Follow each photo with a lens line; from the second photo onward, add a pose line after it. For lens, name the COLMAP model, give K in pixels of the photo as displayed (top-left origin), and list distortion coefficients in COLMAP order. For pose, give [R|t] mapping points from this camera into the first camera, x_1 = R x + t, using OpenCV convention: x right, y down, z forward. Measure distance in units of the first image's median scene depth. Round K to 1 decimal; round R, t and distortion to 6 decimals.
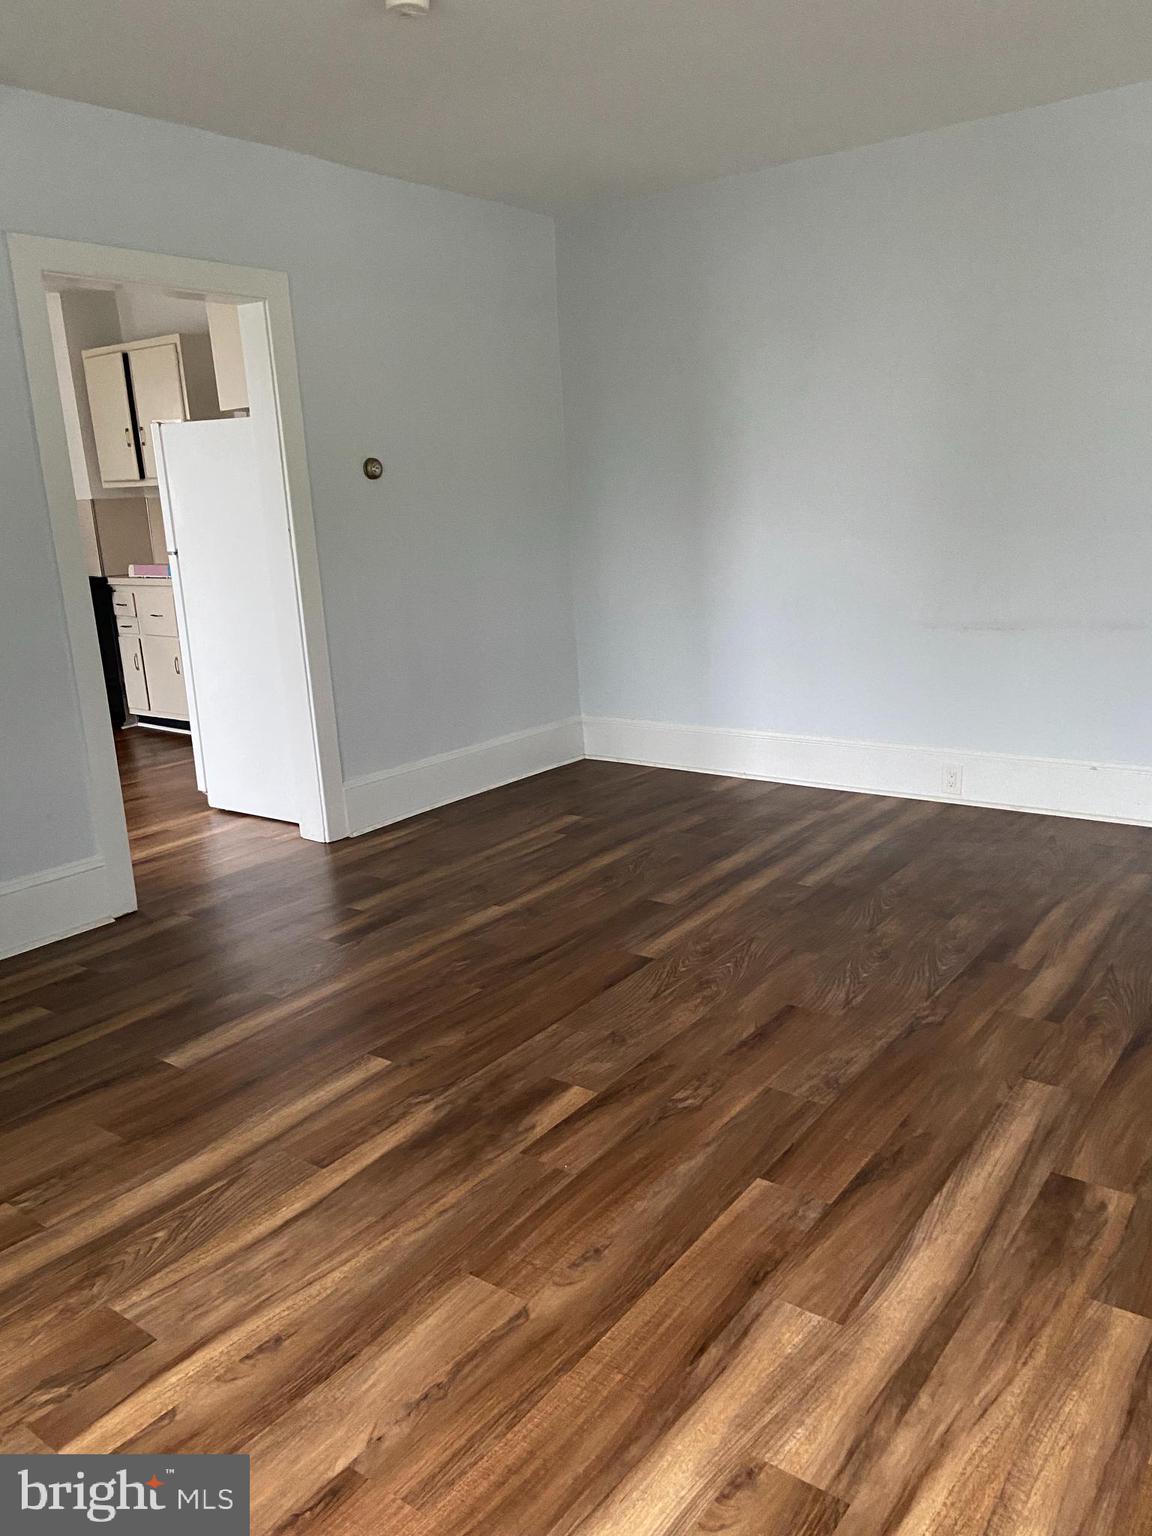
lens RADIAL K [[1175.3, 0, 577.0], [0, 1175.3, 768.6], [0, 0, 1]] dist [0.058798, -0.001295]
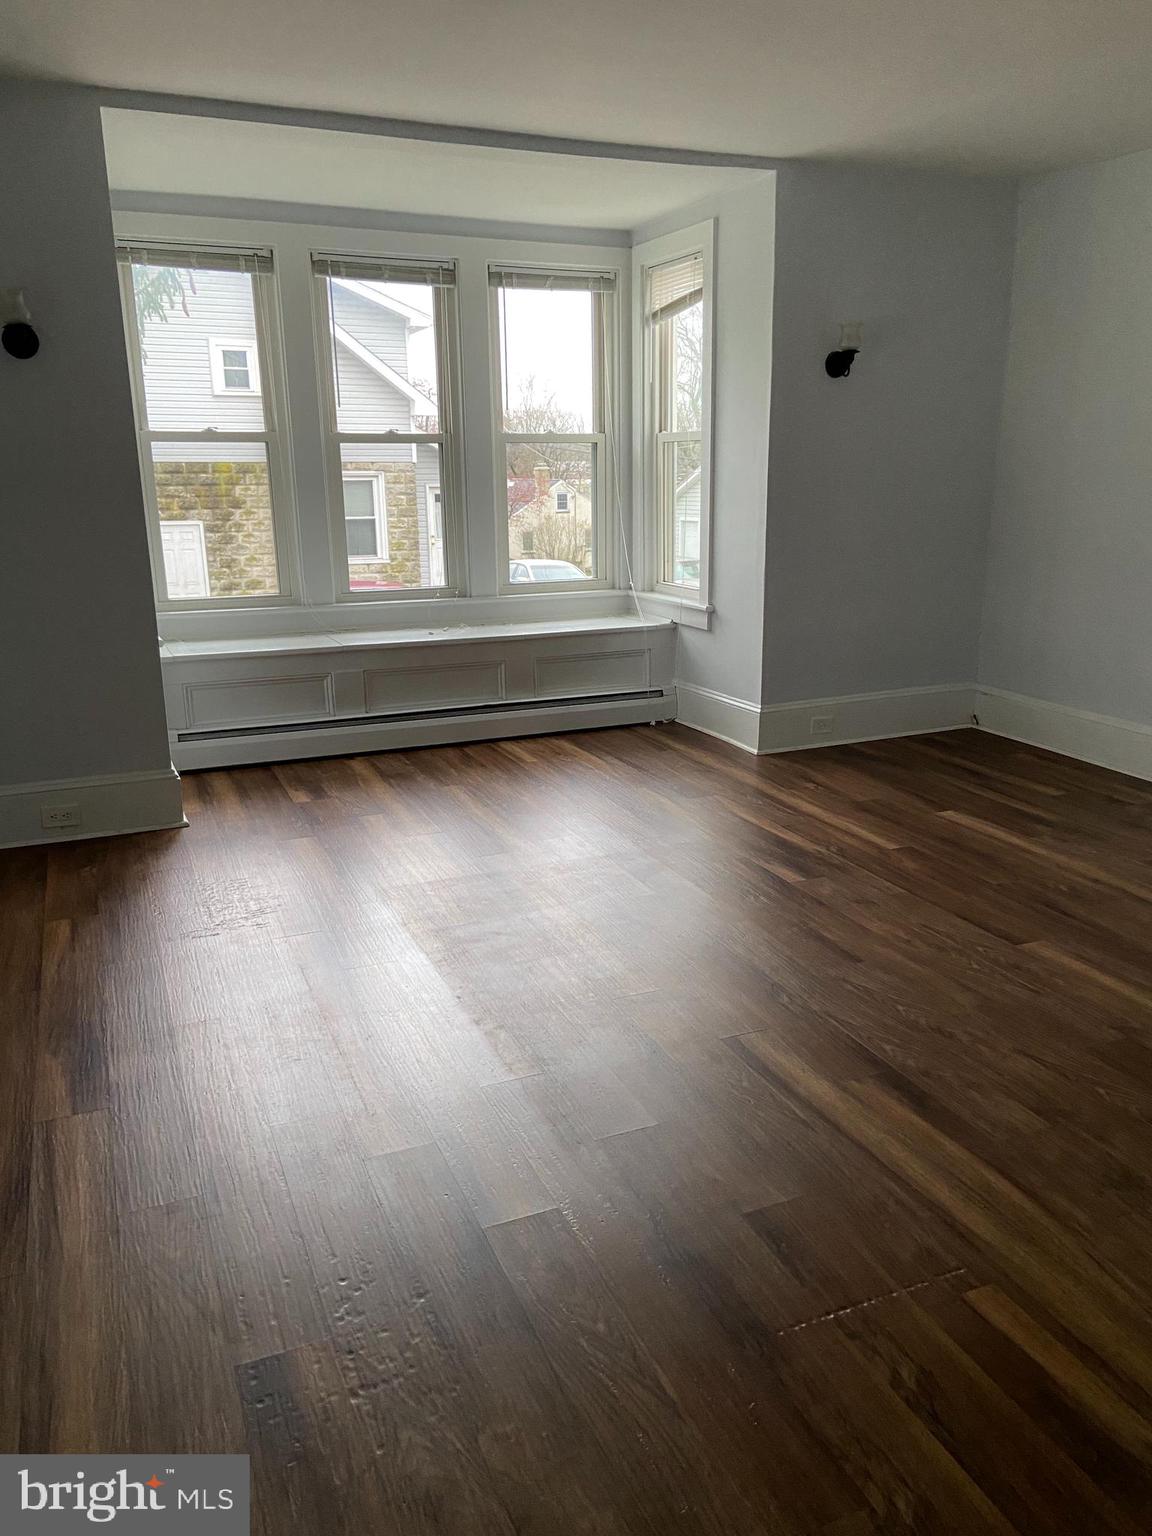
lens RADIAL K [[1175.3, 0, 579.2], [0, 1175.3, 767.4], [0, 0, 1]] dist [0.058798, -0.001295]
pose [[-0.514126, 0.275217, -0.812361, 1.140632], [-0.152061, 0.902873, 0.402117, -0.360445], [0.844128, 0.330267, -0.422341, 1.156336]]
